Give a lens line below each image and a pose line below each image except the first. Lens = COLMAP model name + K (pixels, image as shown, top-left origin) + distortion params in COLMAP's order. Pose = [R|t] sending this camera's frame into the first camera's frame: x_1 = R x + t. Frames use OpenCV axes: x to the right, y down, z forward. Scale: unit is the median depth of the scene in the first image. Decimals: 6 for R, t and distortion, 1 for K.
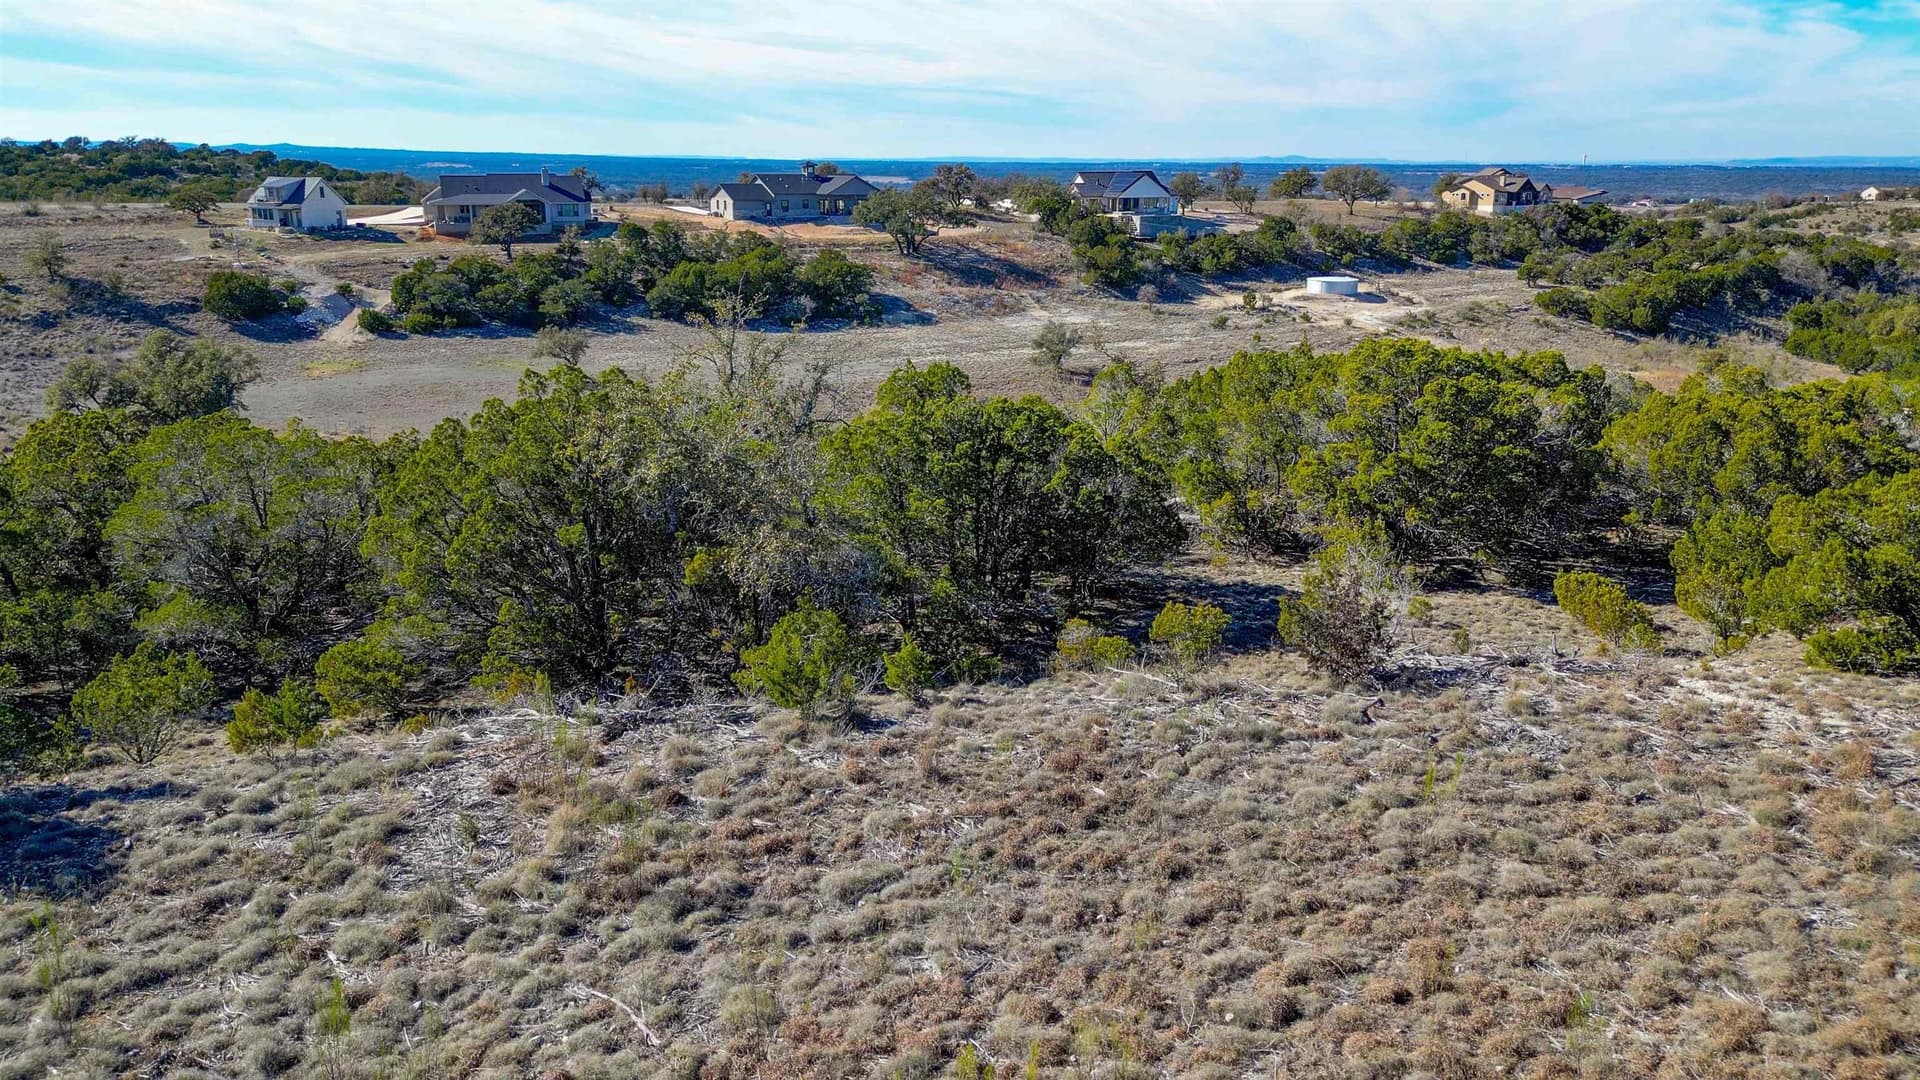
lens RADIAL K [[1410.8, 0, 958.4], [0, 1410.8, 554.1], [0, 0, 1]] dist [0.088509, -0.095721]
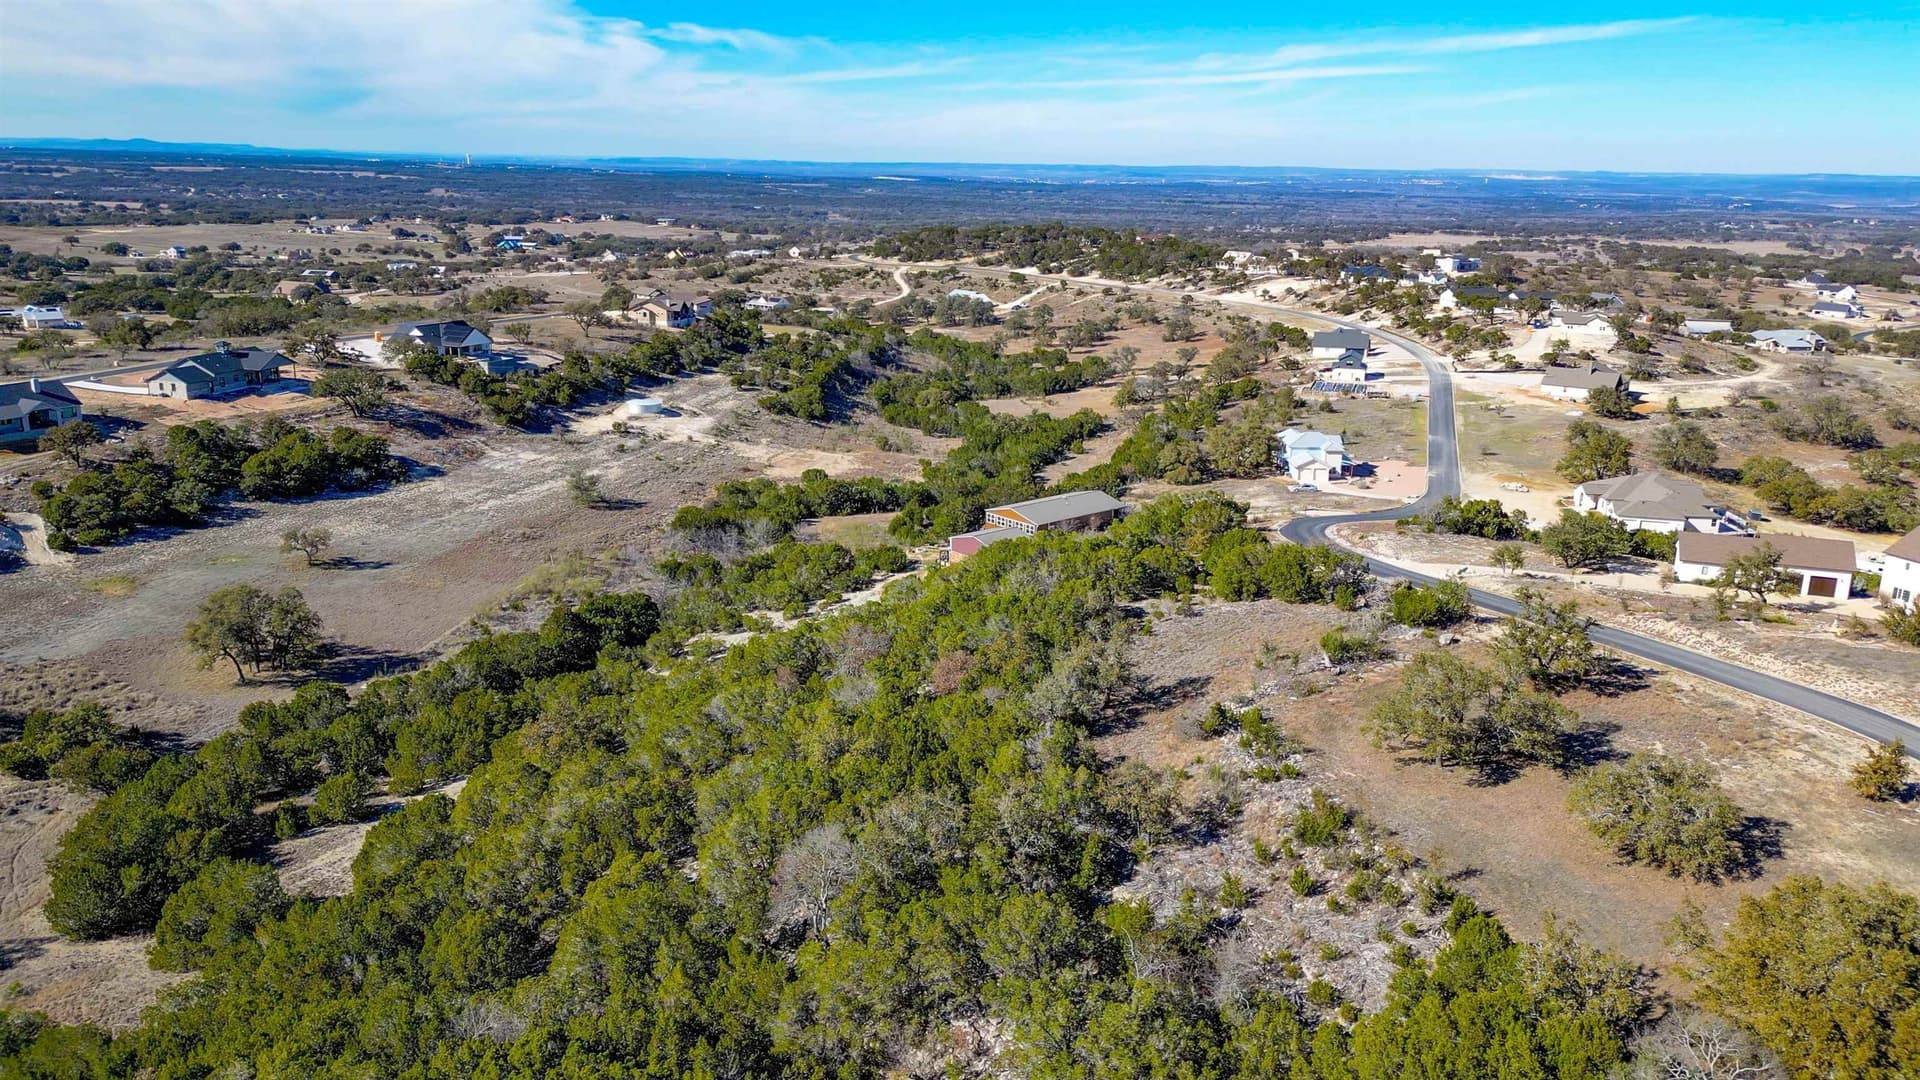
lens RADIAL K [[1410.8, 0, 991.1], [0, 1410.8, 494.1], [0, 0, 1]] dist [0.088509, -0.095721]
pose [[0.734228, -0.136668, 0.665005, -0.580628], [0.159810, 0.986796, 0.026356, -0.098207], [-0.659826, 0.086924, 0.746374, -0.416357]]
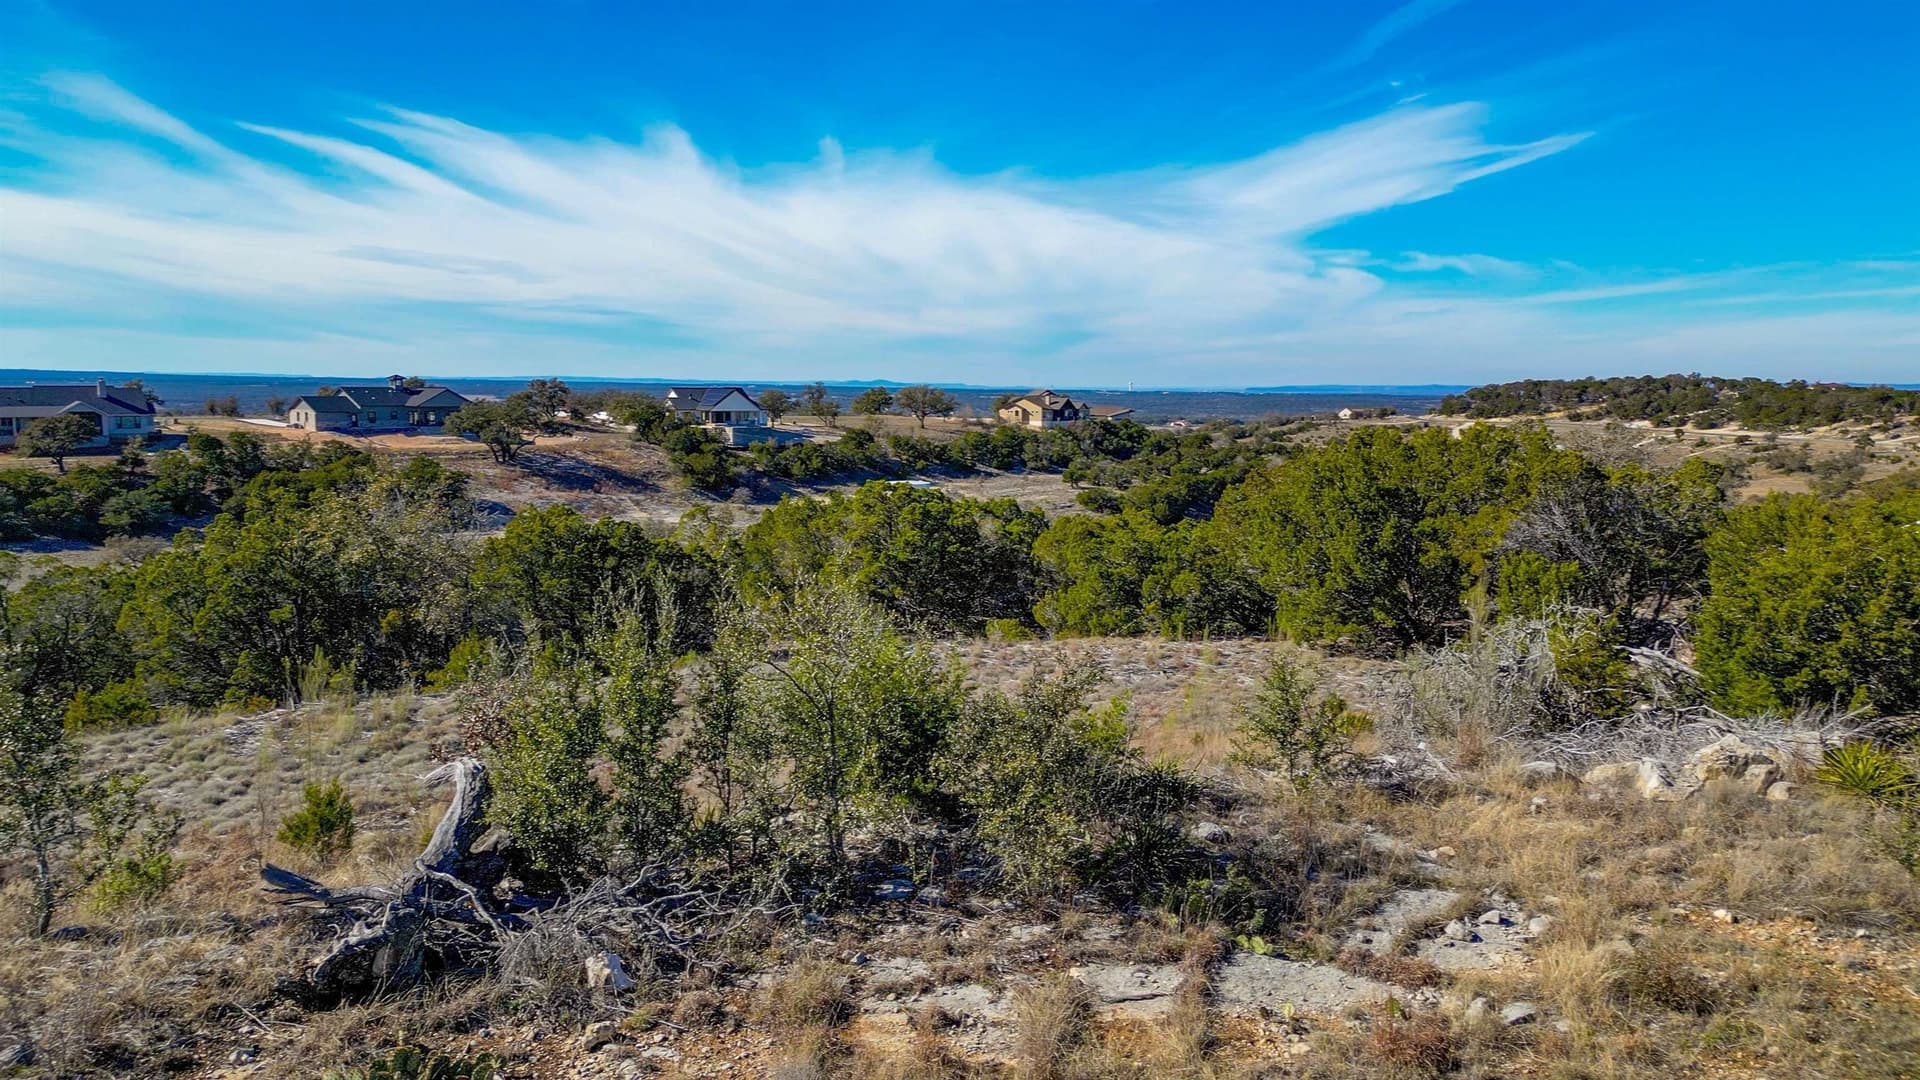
lens RADIAL K [[1410.8, 0, 967.2], [0, 1410.8, 549.1], [0, 0, 1]] dist [0.088509, -0.095721]
pose [[0.960032, -0.028234, 0.278462, -0.003134], [0.070354, 0.987298, -0.142450, 0.024627], [-0.270903, 0.156348, 0.949825, -0.072034]]
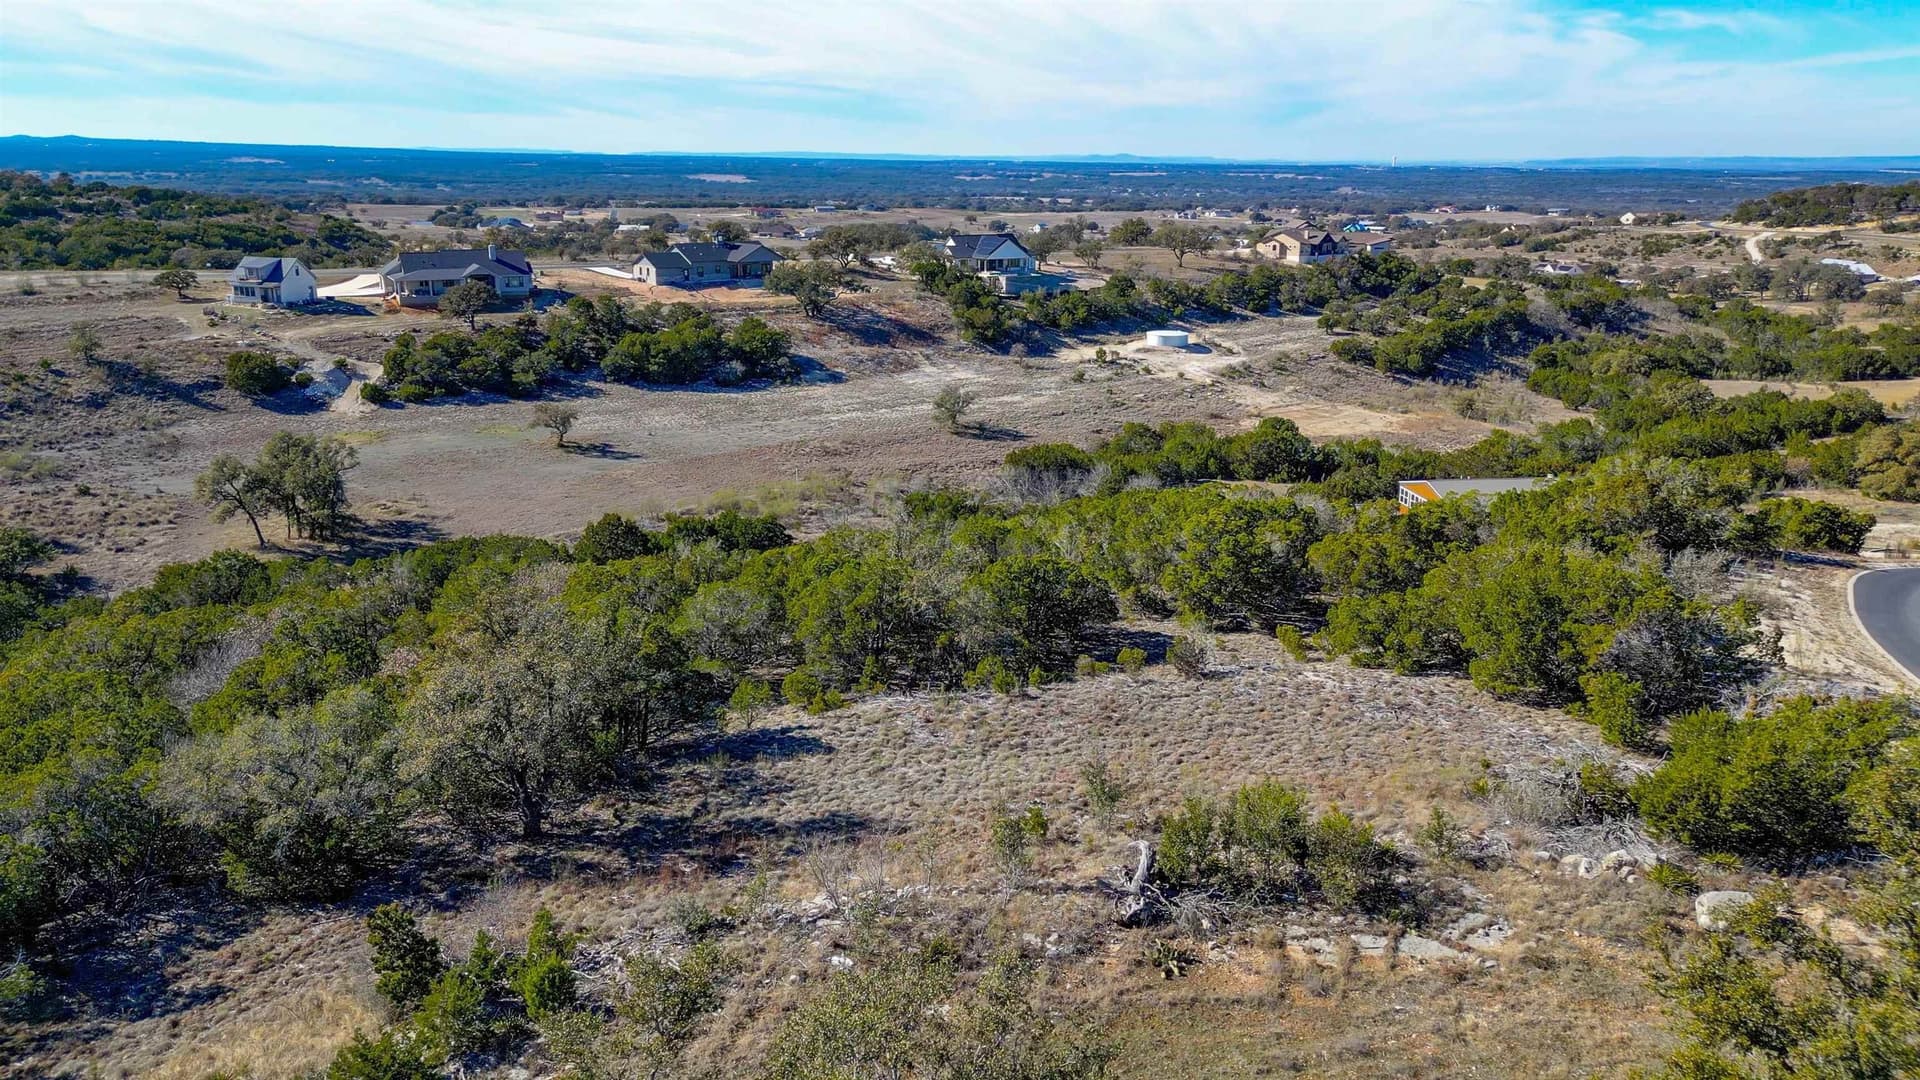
lens RADIAL K [[1410.8, 0, 964.1], [0, 1410.8, 548.7], [0, 0, 1]] dist [0.088509, -0.095721]
pose [[0.993348, -0.025778, 0.112229, -0.056019], [0.025901, 0.999664, 0.000364, -0.020598], [-0.112200, 0.002545, 0.993682, -0.201818]]
